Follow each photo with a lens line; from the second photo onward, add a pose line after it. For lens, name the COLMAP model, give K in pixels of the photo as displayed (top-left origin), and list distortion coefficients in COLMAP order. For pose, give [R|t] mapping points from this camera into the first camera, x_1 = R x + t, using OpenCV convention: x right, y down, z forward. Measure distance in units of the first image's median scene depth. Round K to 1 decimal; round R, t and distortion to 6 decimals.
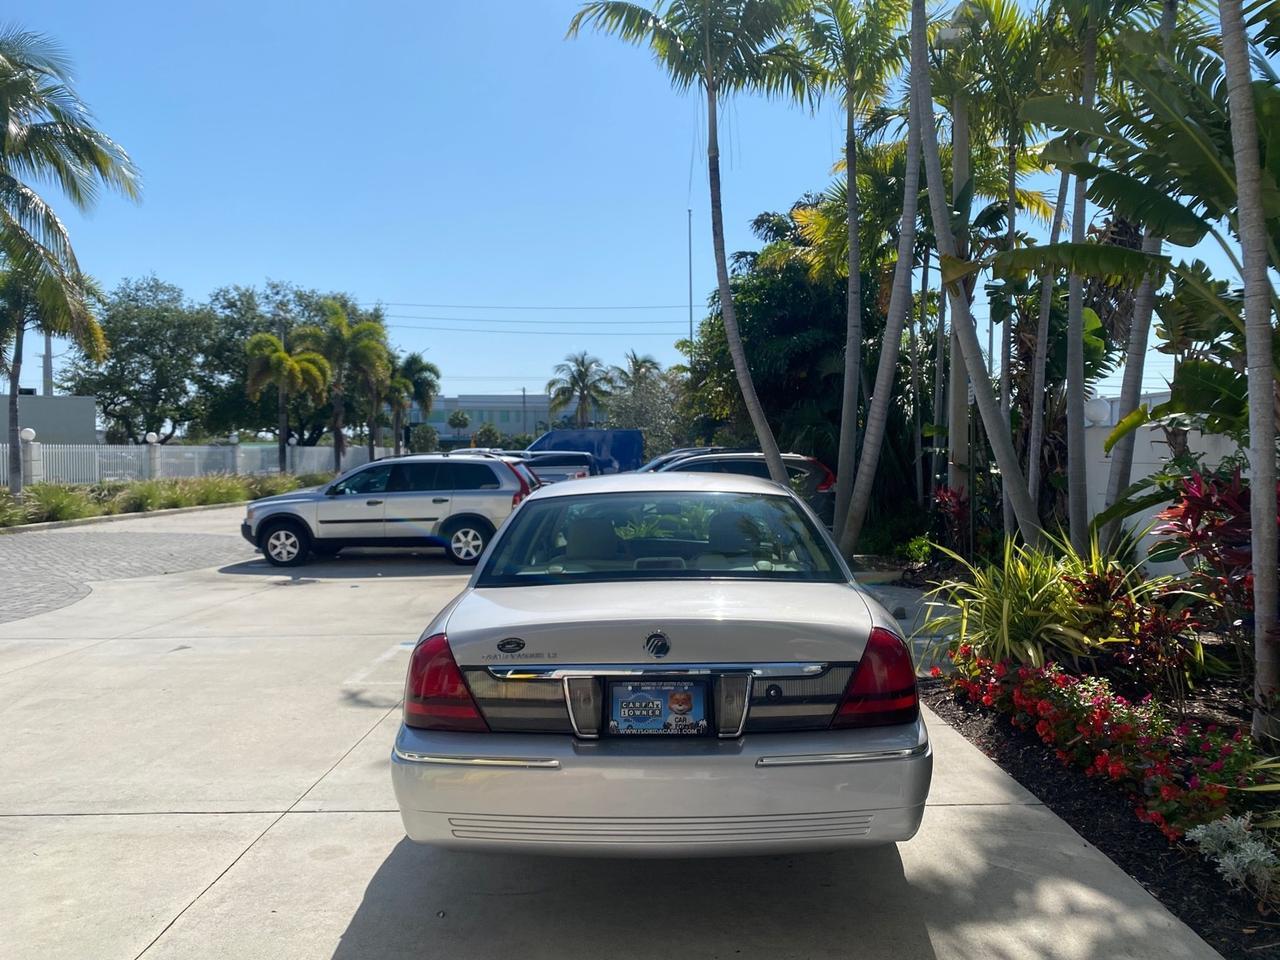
lens RADIAL K [[986.5, 0, 643.6], [0, 986.5, 480.2], [0, 0, 1]] dist [0.018819, -0.018119]
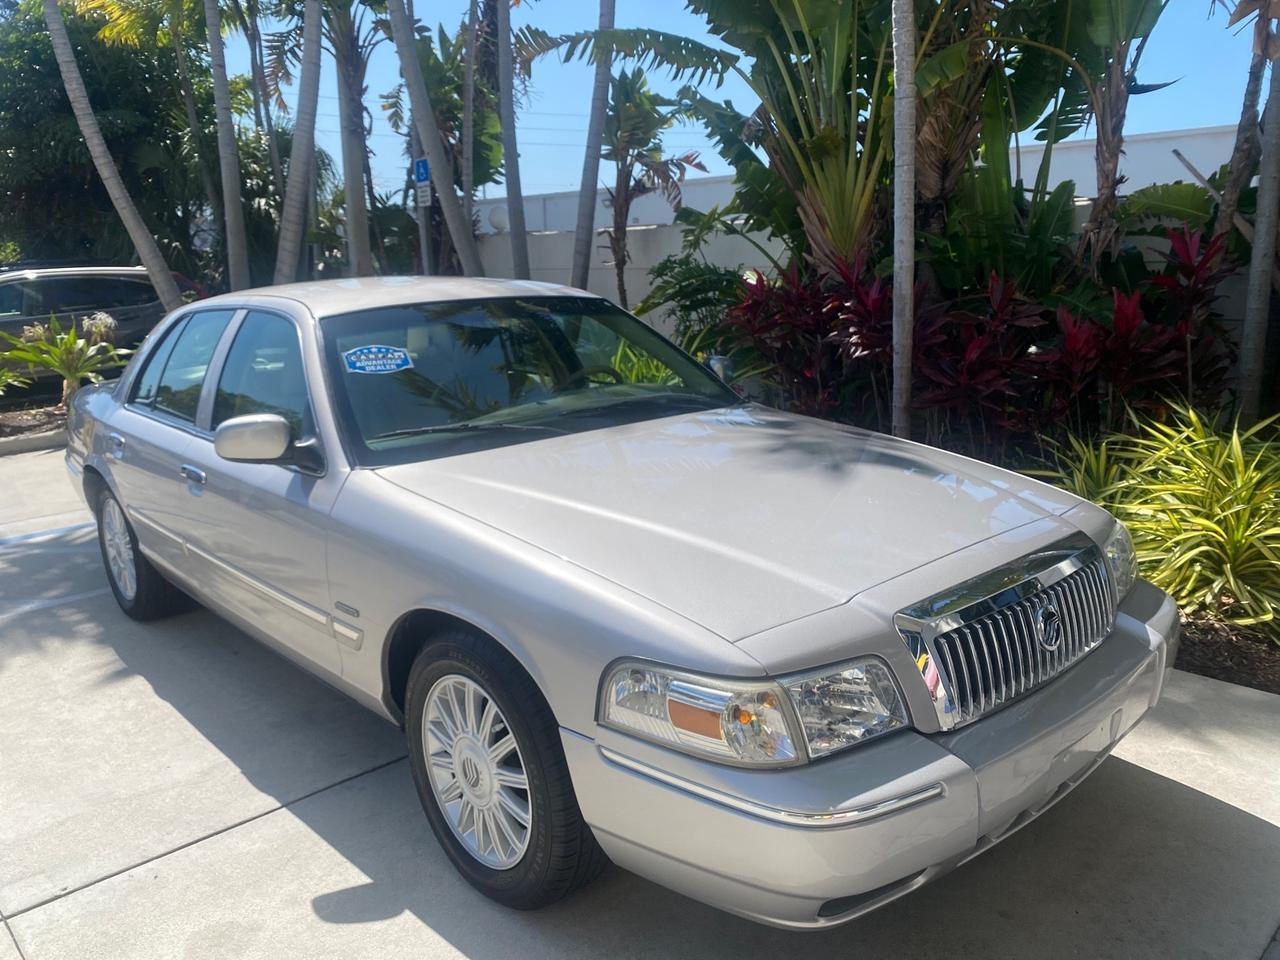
lens RADIAL K [[986.5, 0, 637.3], [0, 986.5, 479.1], [0, 0, 1]] dist [0.018819, -0.018119]
pose [[0.728545, -0.159215, 0.666237, -0.125038], [0.037859, 0.980485, 0.192913, 0.001758], [-0.683951, -0.115323, 0.720356, 0.114642]]
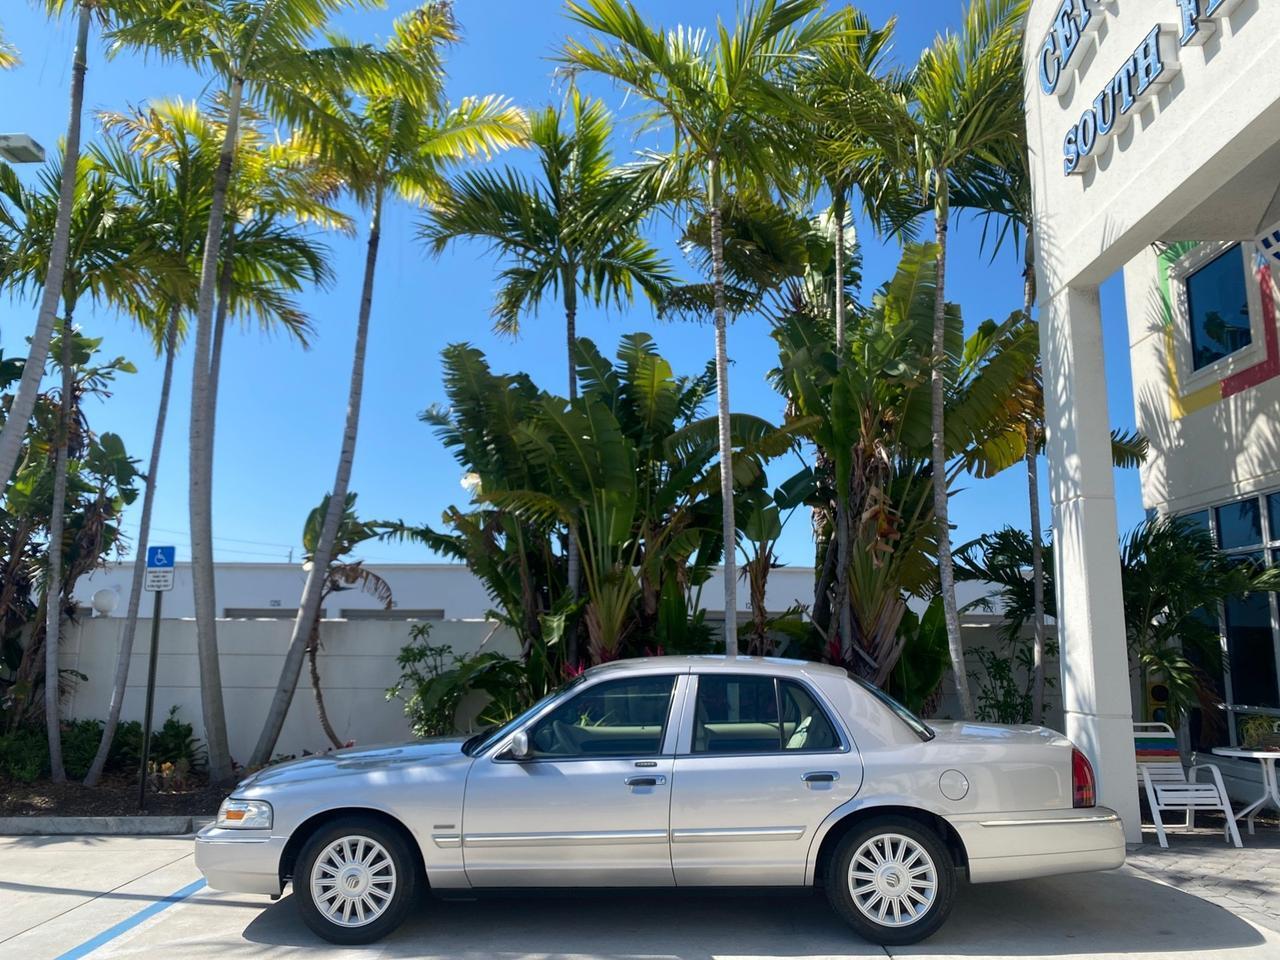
lens RADIAL K [[986.5, 0, 636.0], [0, 986.5, 470.3], [0, 0, 1]] dist [0.018819, -0.018119]
pose [[0.005575, 0.183200, 0.983060, -0.420231], [0.021086, 0.982835, -0.183278, -0.004217], [-0.999762, 0.021750, 0.001616, 0.371081]]
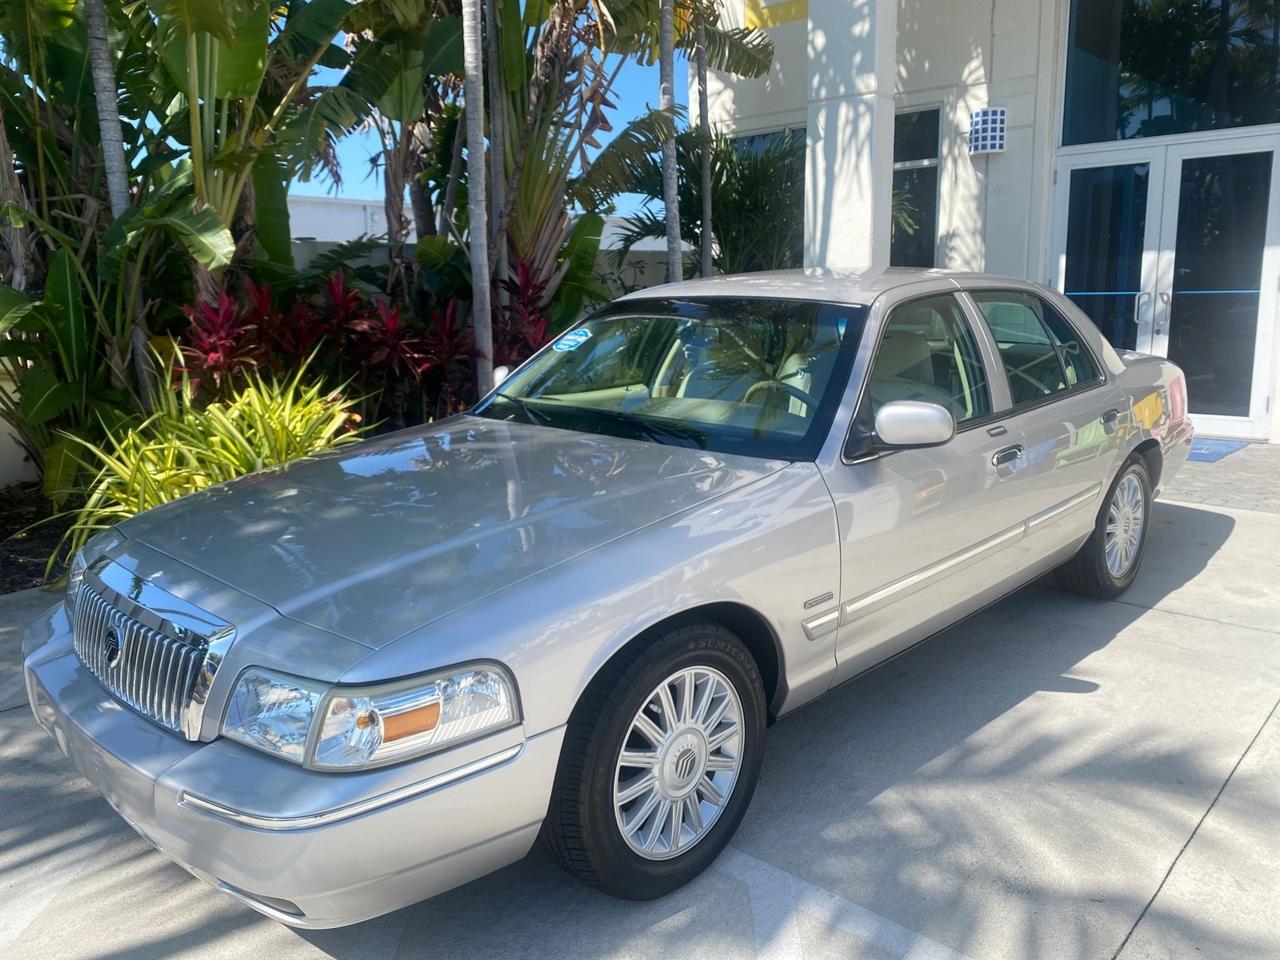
lens RADIAL K [[986.5, 0, 638.2], [0, 986.5, 469.2], [0, 0, 1]] dist [0.018819, -0.018119]
pose [[-0.733756, -0.100916, 0.671877, -0.143407], [0.044082, 0.979752, 0.195300, -0.003376], [-0.677982, 0.172920, -0.714450, 0.583445]]
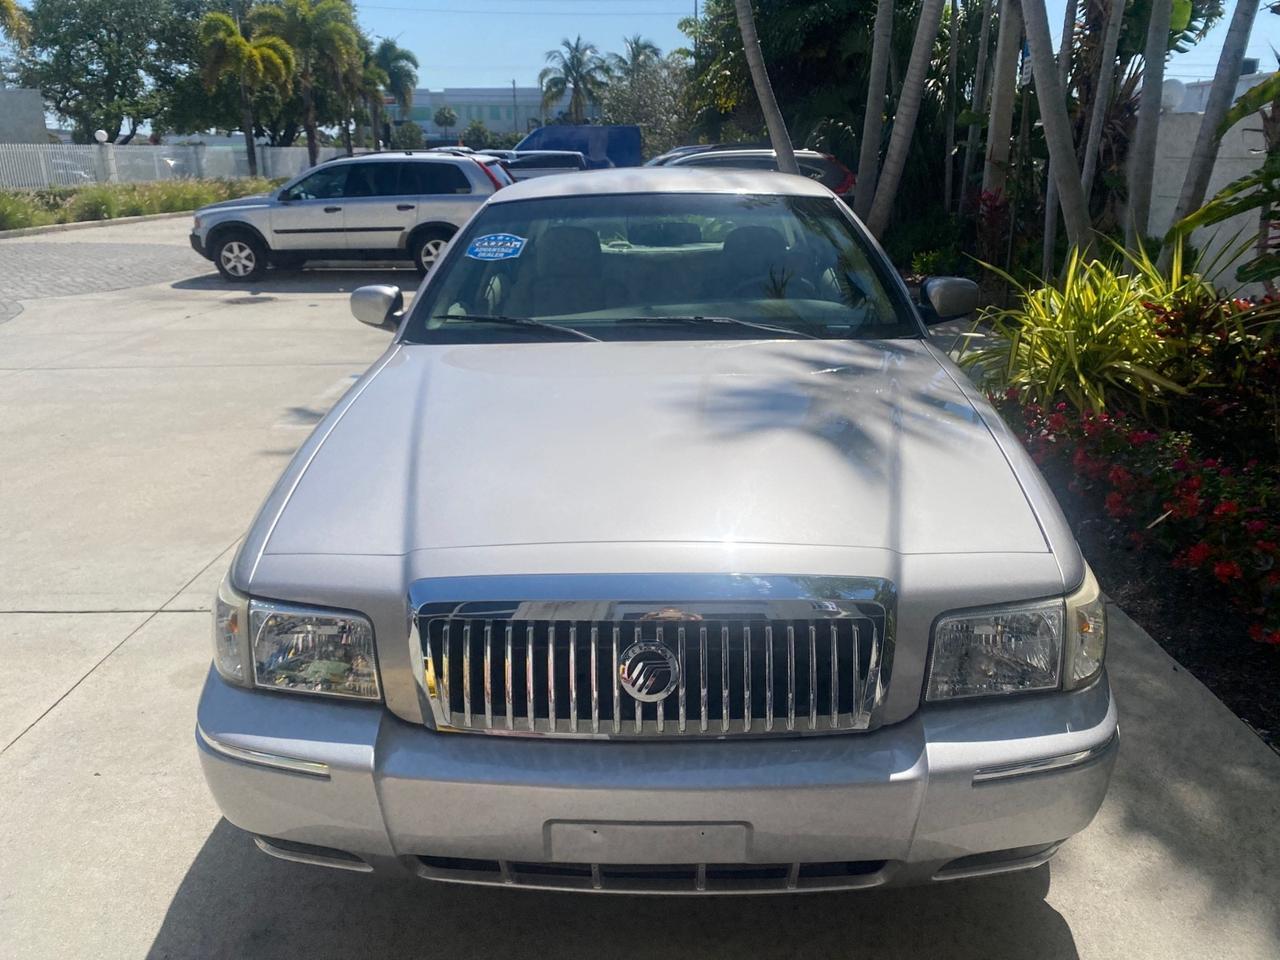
lens RADIAL K [[986.5, 0, 636.5], [0, 986.5, 466.0], [0, 0, 1]] dist [0.018819, -0.018119]
pose [[0.999953, -0.000409, -0.009646, 0.009260], [0.003035, 0.961772, 0.273834, 0.001656], [0.009165, -0.273850, 0.961729, 0.077451]]
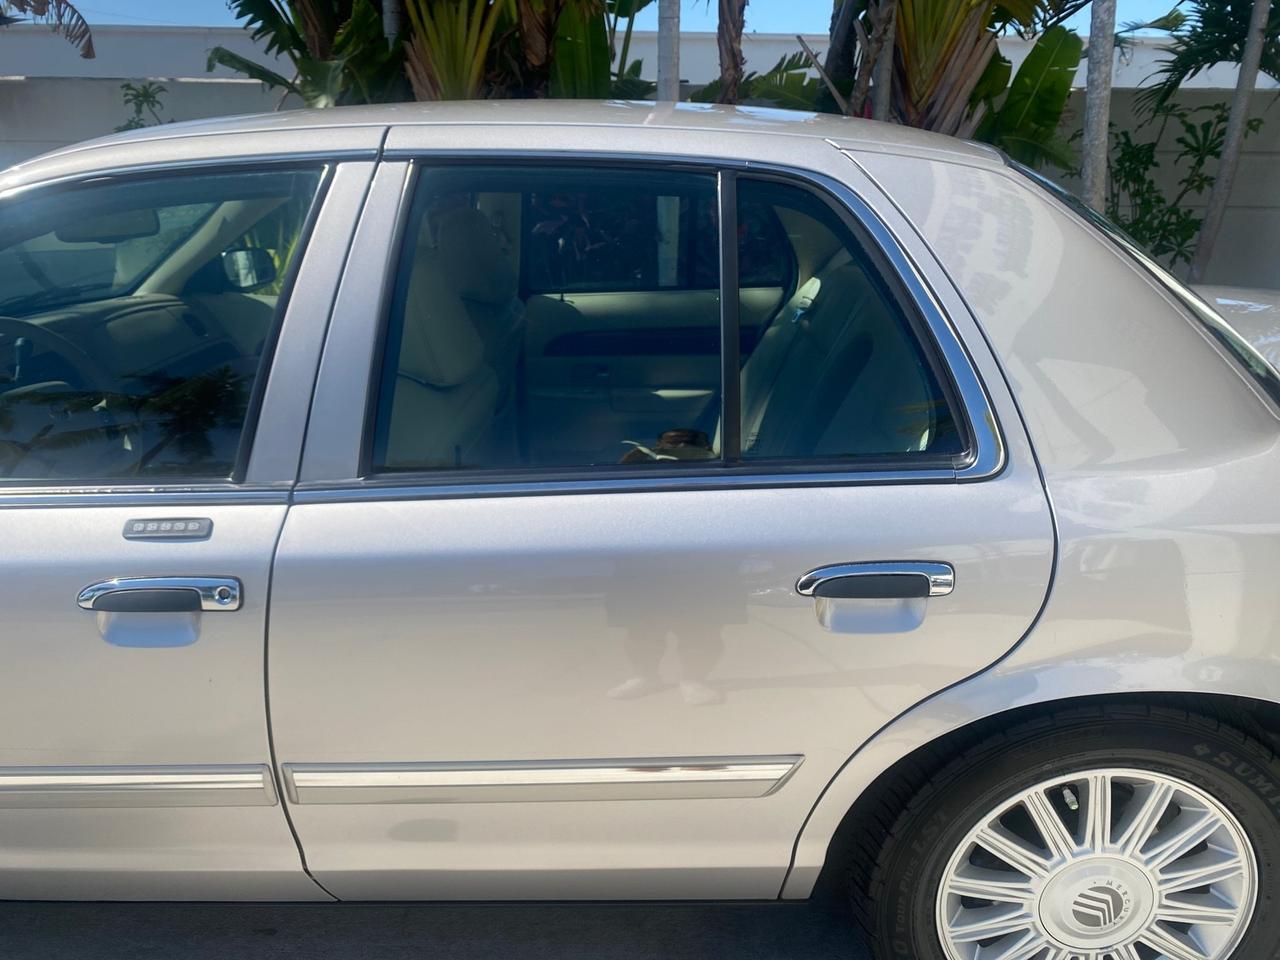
lens RADIAL K [[986.5, 0, 639.6], [0, 986.5, 472.1], [0, 0, 1]] dist [0.018819, -0.018119]
pose [[-0.013205, -0.302401, 0.953089, -0.134271], [0.022300, 0.952846, 0.302633, 0.004421], [-0.999664, 0.025250, -0.005838, 0.329422]]
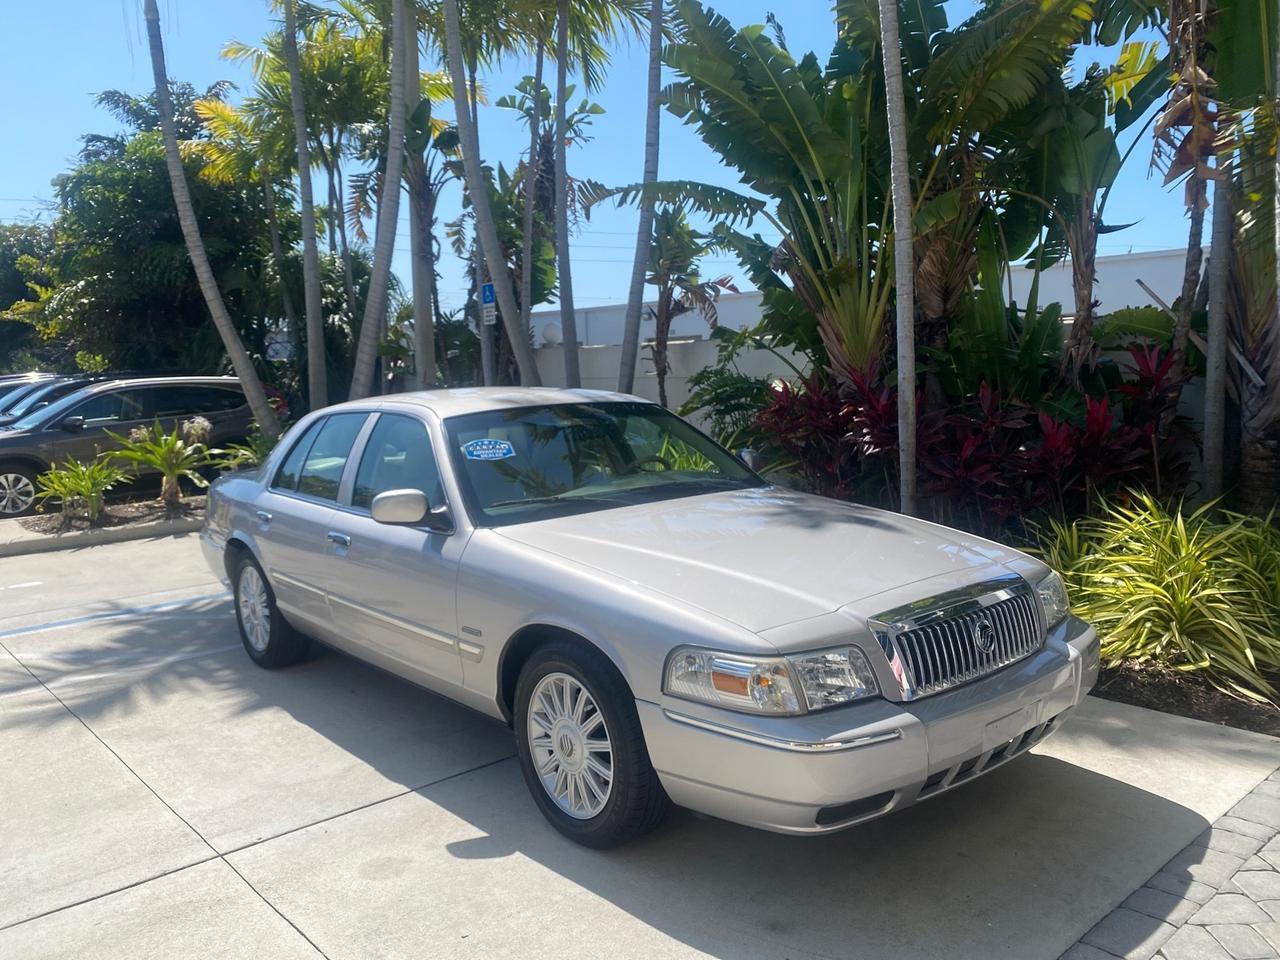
lens RADIAL K [[986.5, 0, 640.3], [0, 986.5, 478.5], [0, 0, 1]] dist [0.018819, -0.018119]
pose [[0.750031, -0.086264, 0.655753, -0.169506], [0.038438, 0.995467, 0.086989, 0.000952], [-0.660285, -0.040038, 0.749947, 0.072498]]
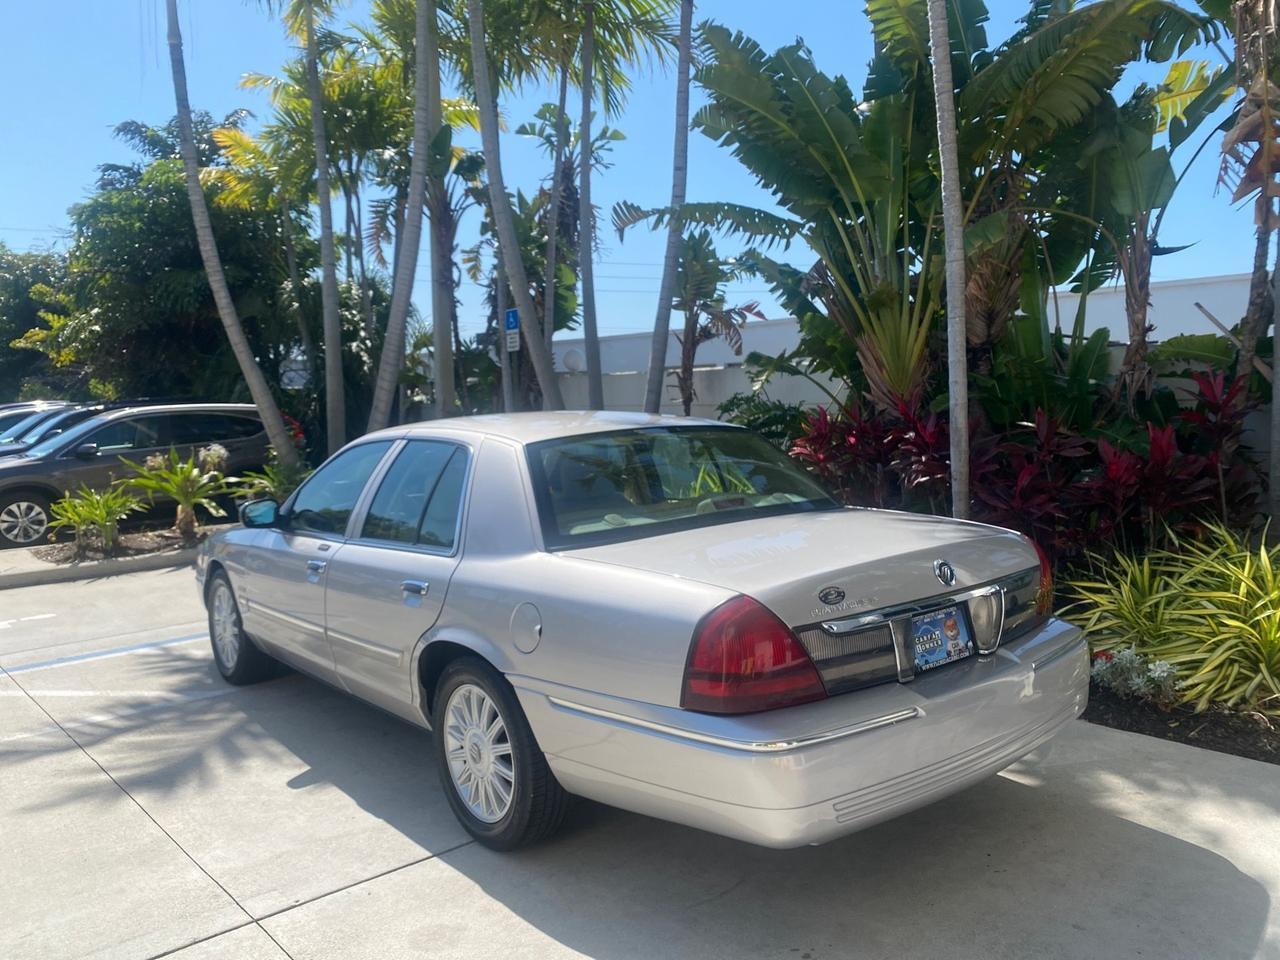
lens RADIAL K [[986.5, 0, 640.0], [0, 986.5, 483.3], [0, 0, 1]] dist [0.018819, -0.018119]
pose [[0.754595, -0.067886, 0.652670, -0.168626], [0.036579, 0.997439, 0.061454, 0.001910], [-0.655171, -0.022499, 0.755146, 0.094341]]
